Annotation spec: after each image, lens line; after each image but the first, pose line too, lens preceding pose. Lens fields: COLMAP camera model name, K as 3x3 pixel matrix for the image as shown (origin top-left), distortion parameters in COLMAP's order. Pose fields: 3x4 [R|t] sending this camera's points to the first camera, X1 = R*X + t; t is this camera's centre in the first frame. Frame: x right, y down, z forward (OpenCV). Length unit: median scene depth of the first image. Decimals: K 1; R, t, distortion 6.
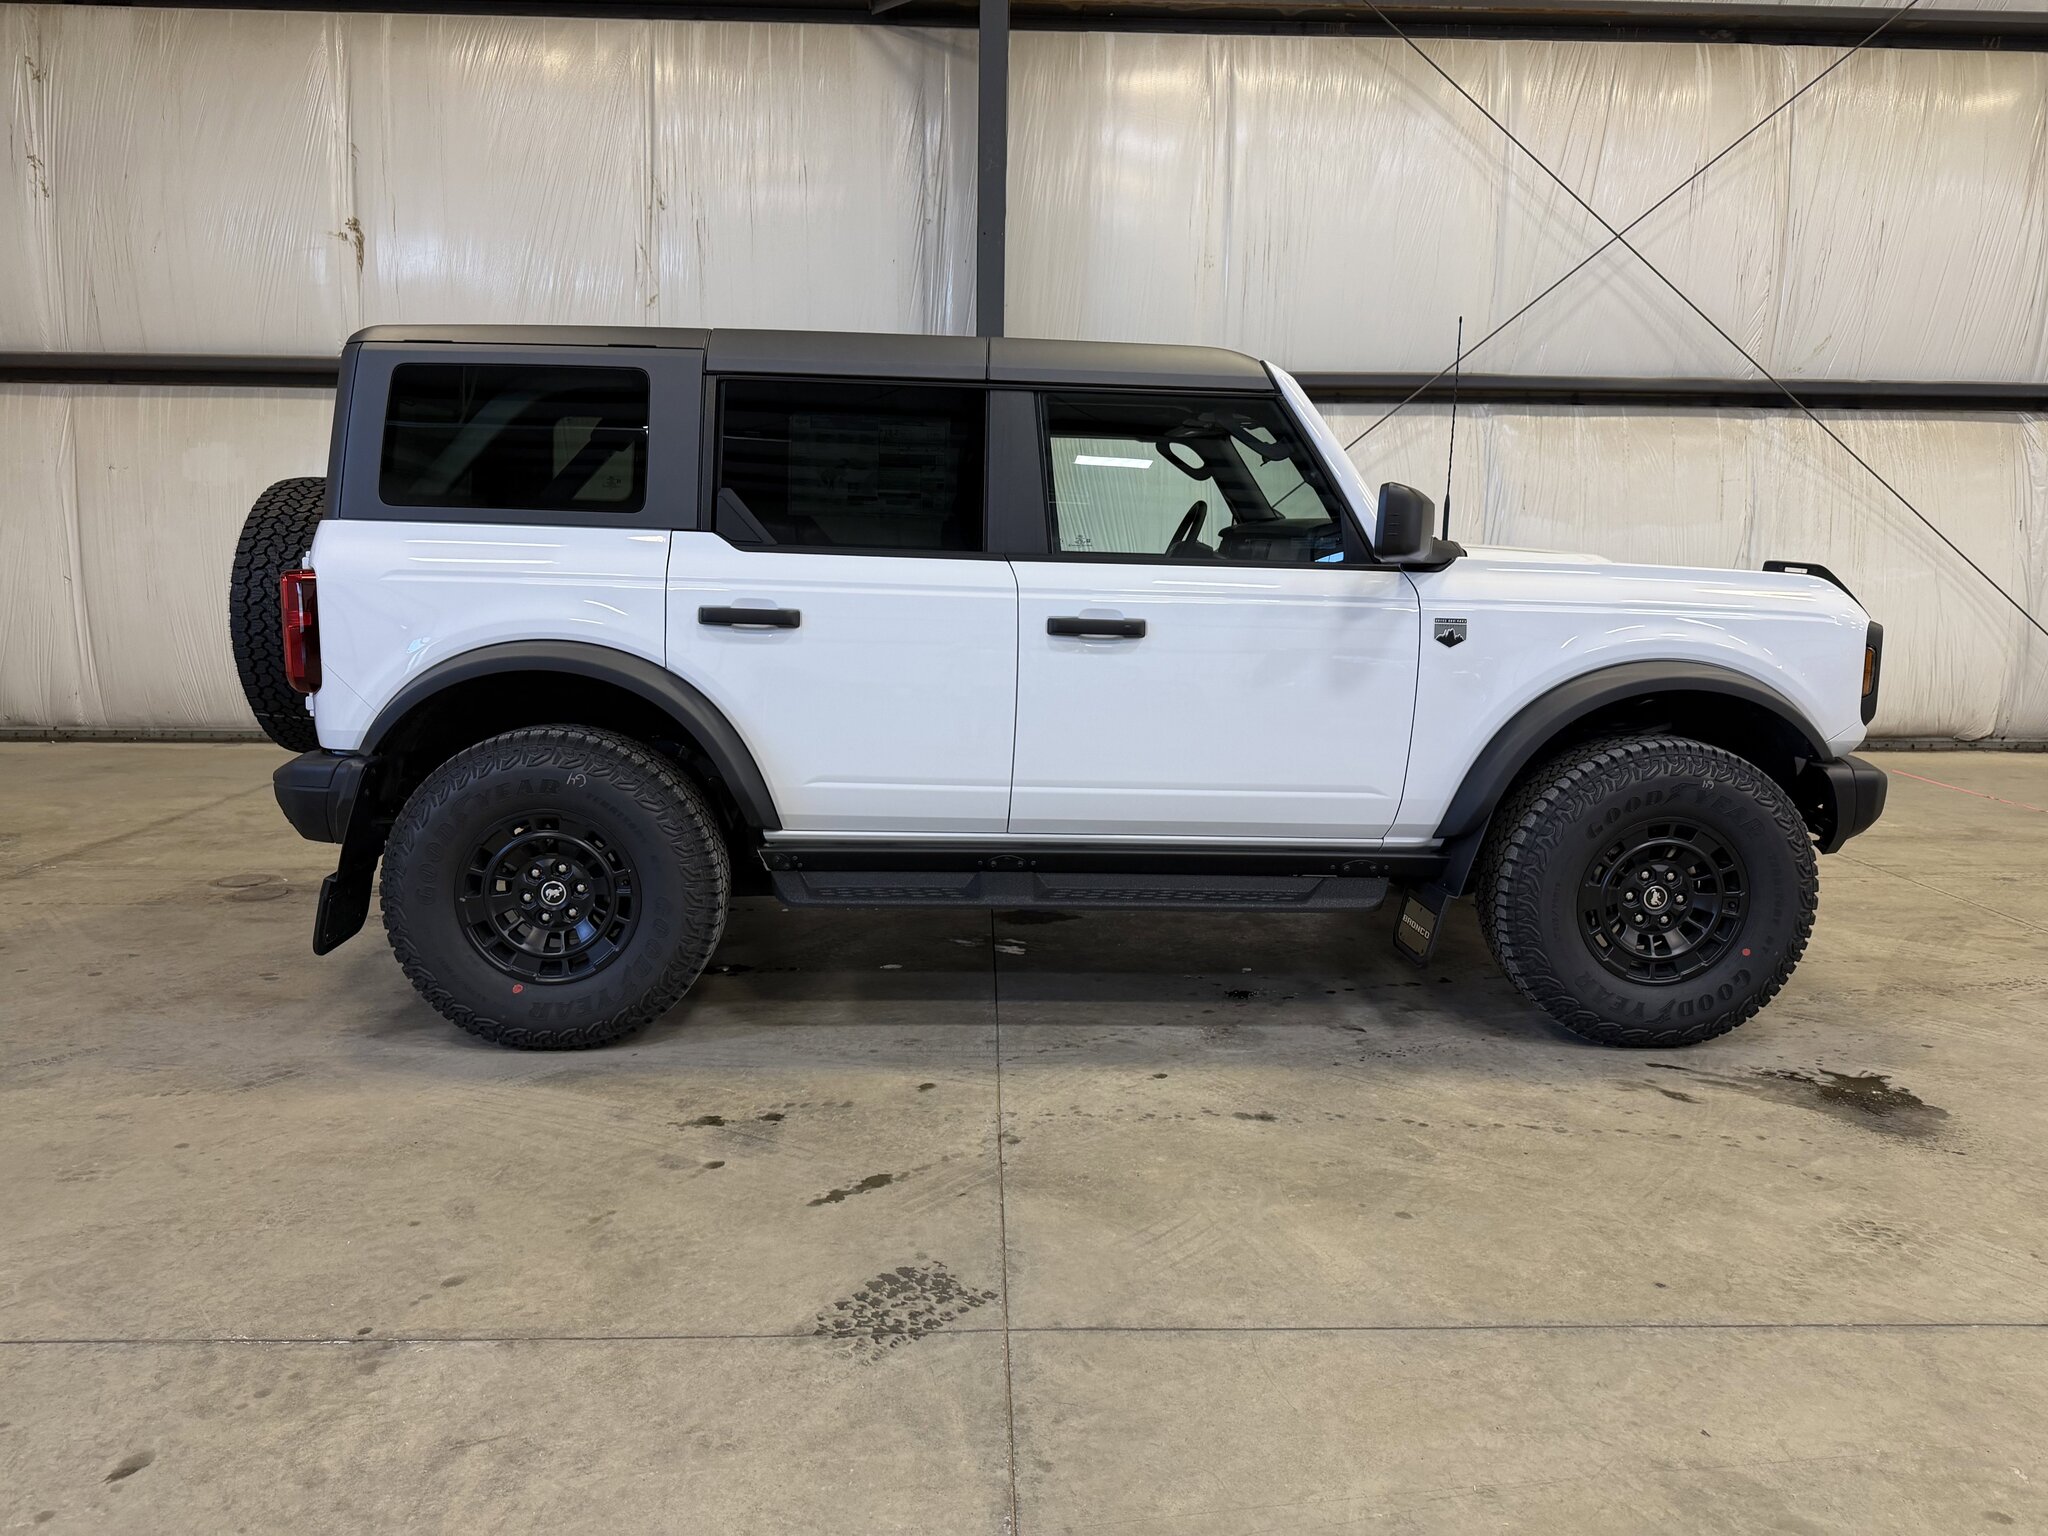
lens RADIAL K [[1459.4, 0, 1033.0], [0, 1459.4, 767.8], [0, 0, 1]] dist [0.011404, -0.011325]
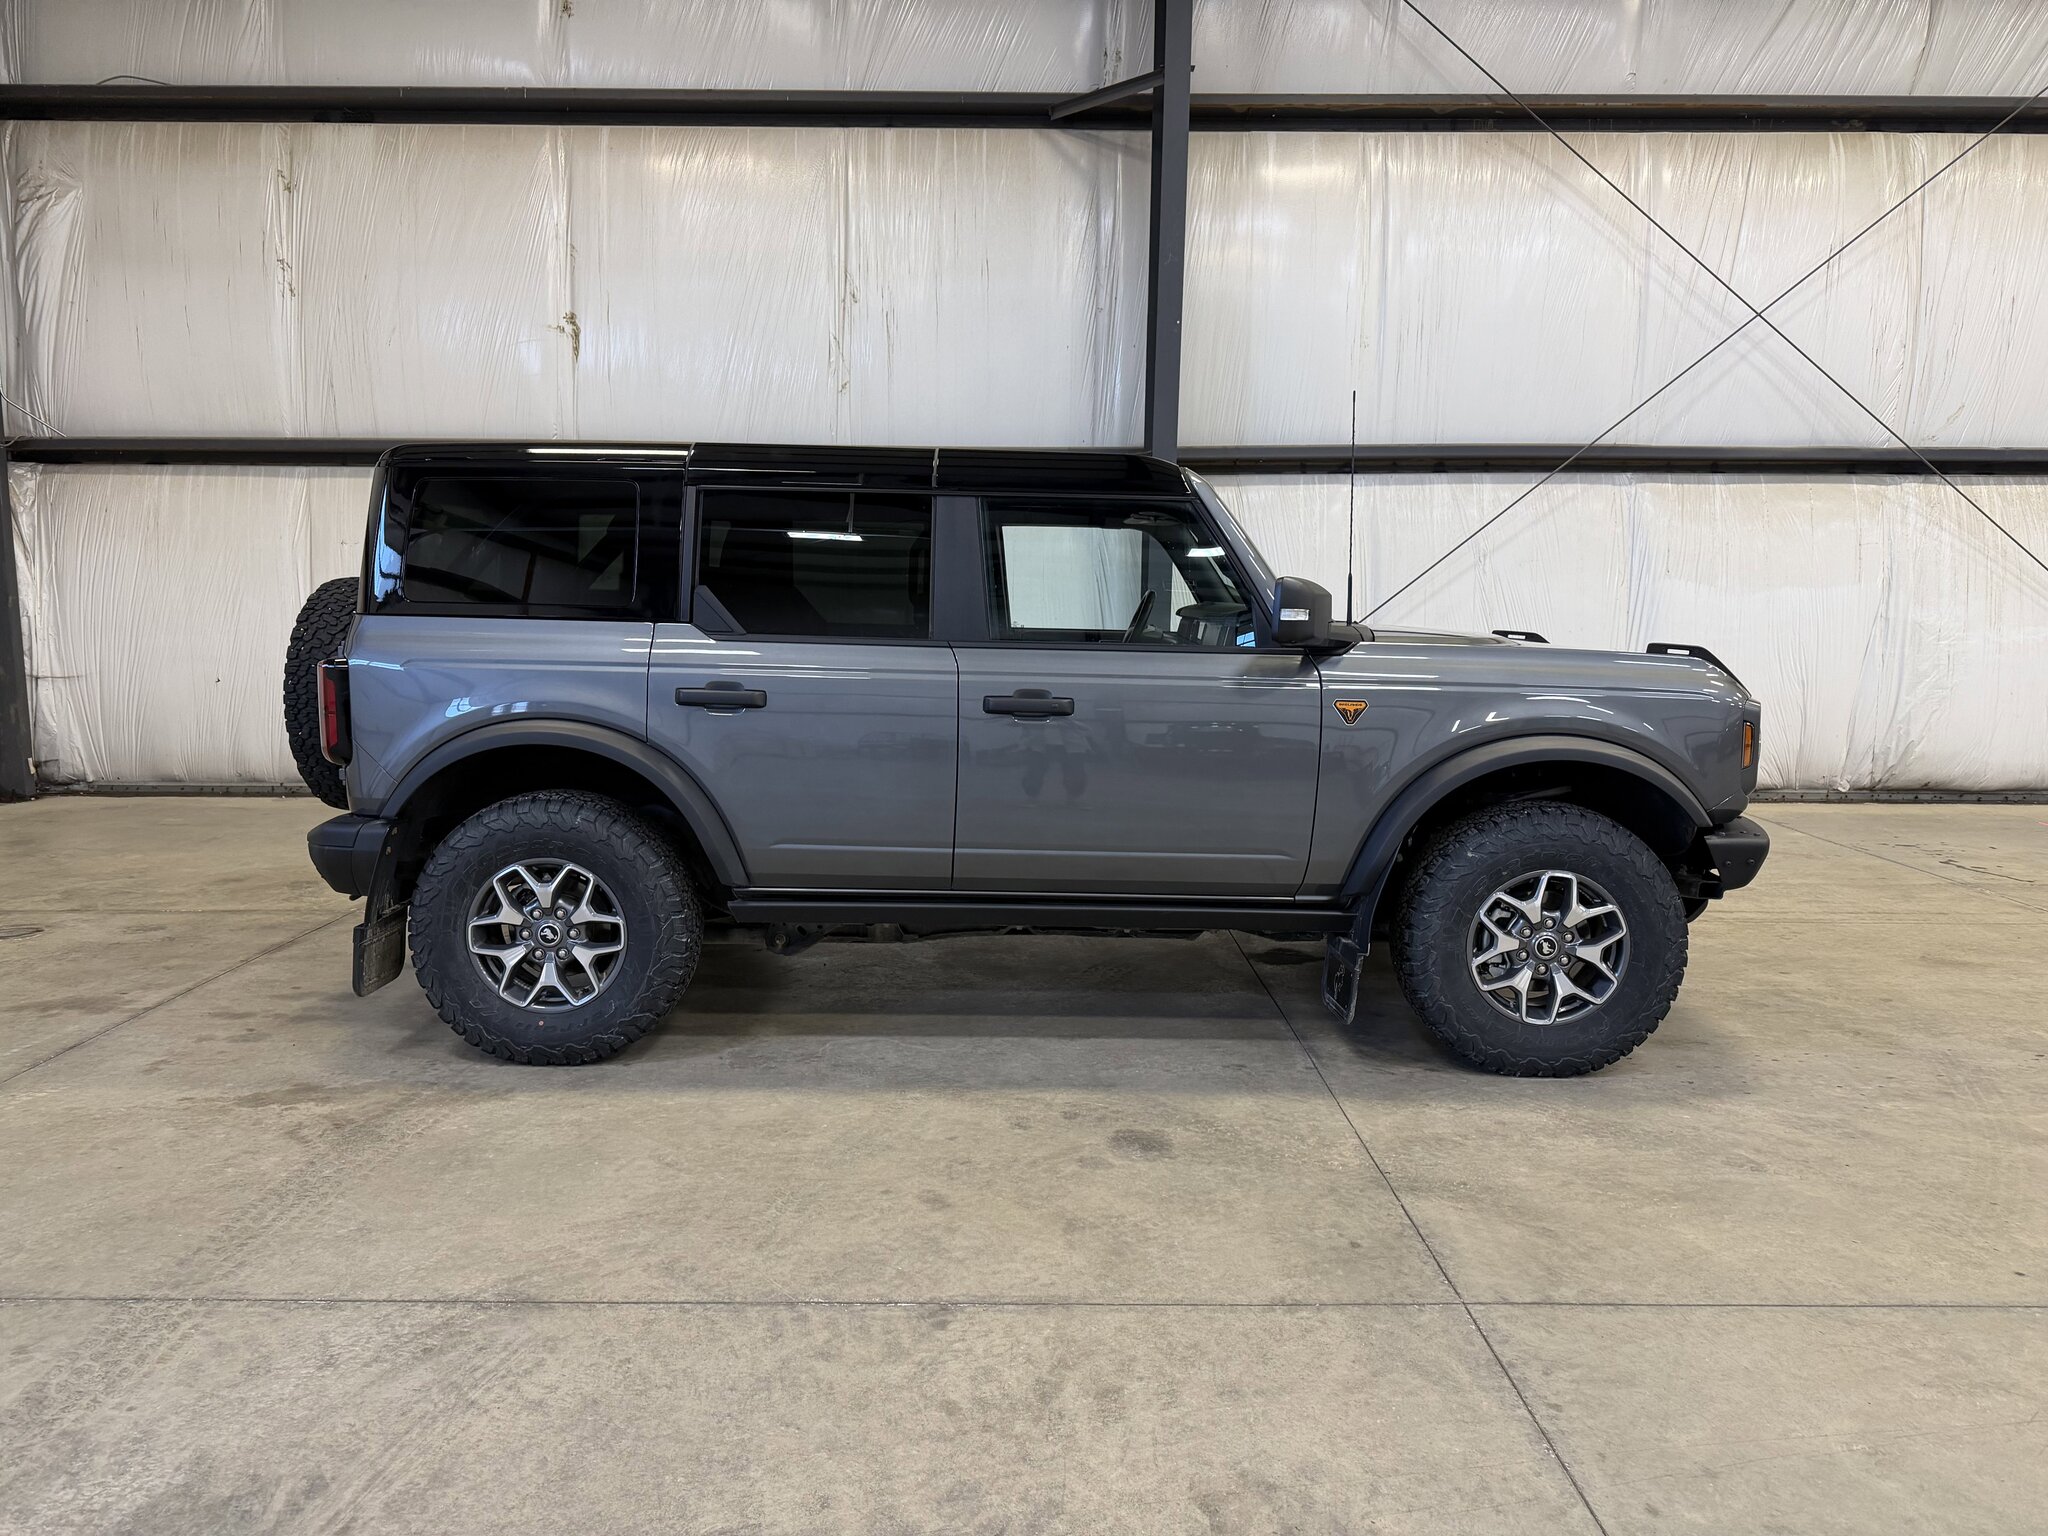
lens RADIAL K [[1455.8, 0, 1024.0], [0, 1455.8, 768.0], [0, 0, 1]] dist [0.009128, -0.006816]
pose [[0.999473, -0.001843, -0.032421, -0.094841], [0.000665, 0.999341, -0.036297, 0.000323], [0.032466, 0.036256, 0.998815, -0.053509]]
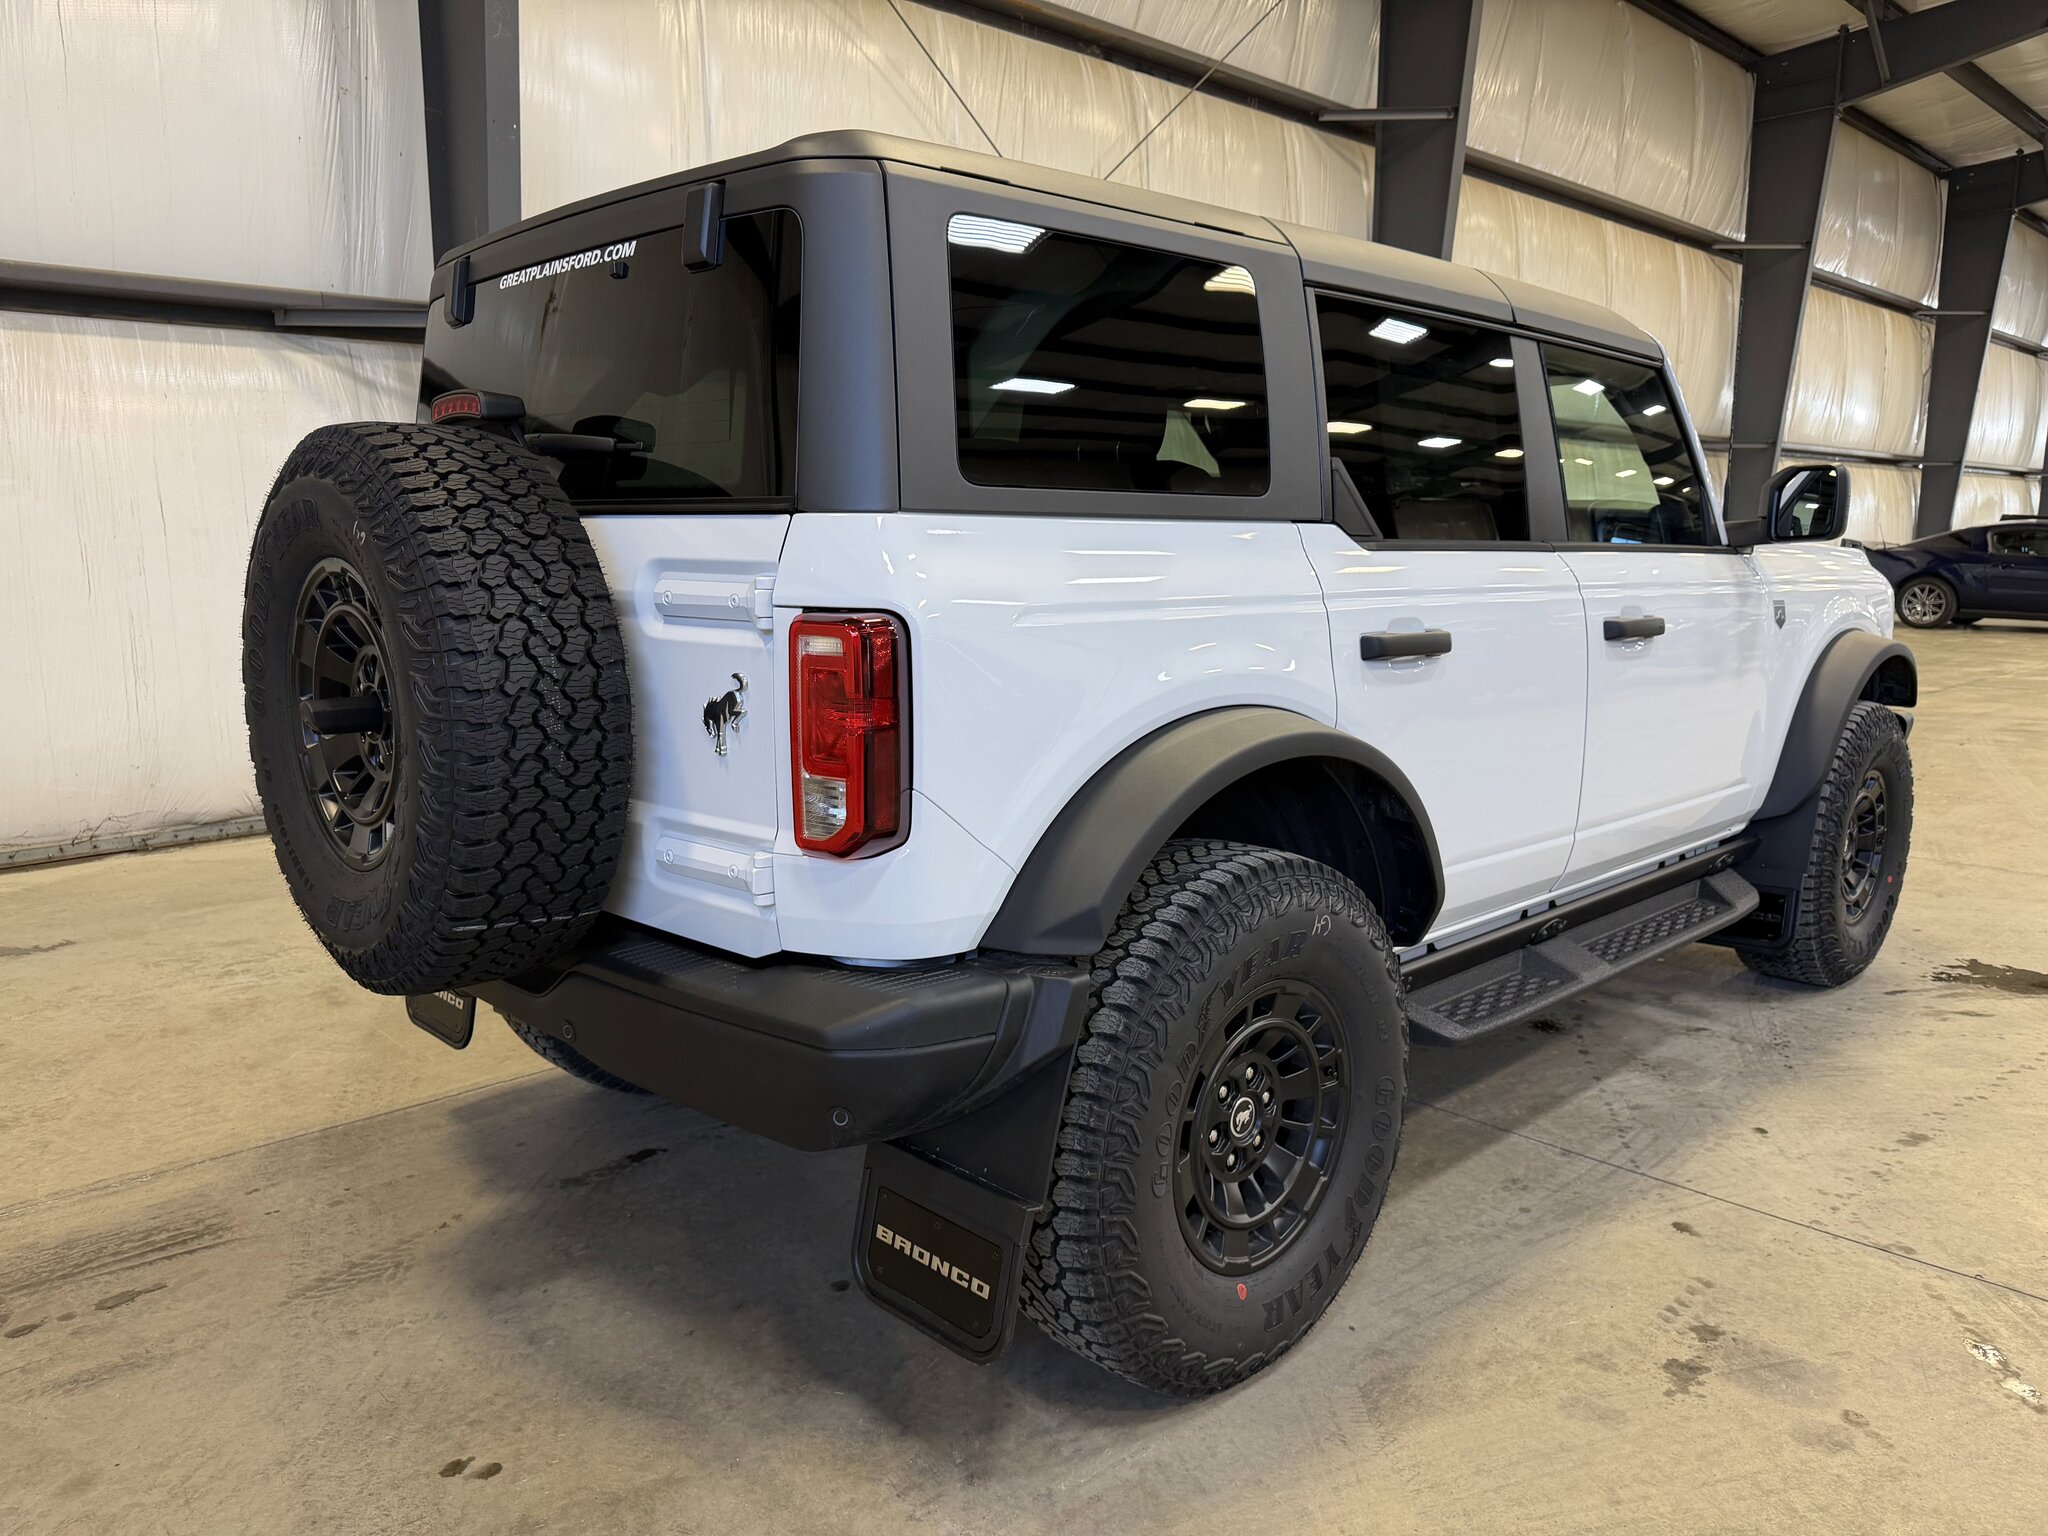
lens RADIAL K [[1466.9, 0, 1024.0], [0, 1466.9, 768.0], [0, 0, 1]] dist [0.006819, -0.004522]
pose [[0.733885, -0.123287, 0.667992, -0.342846], [0.118839, 0.991528, 0.052439, -0.045105], [-0.668798, 0.040899, 0.742319, 0.266535]]
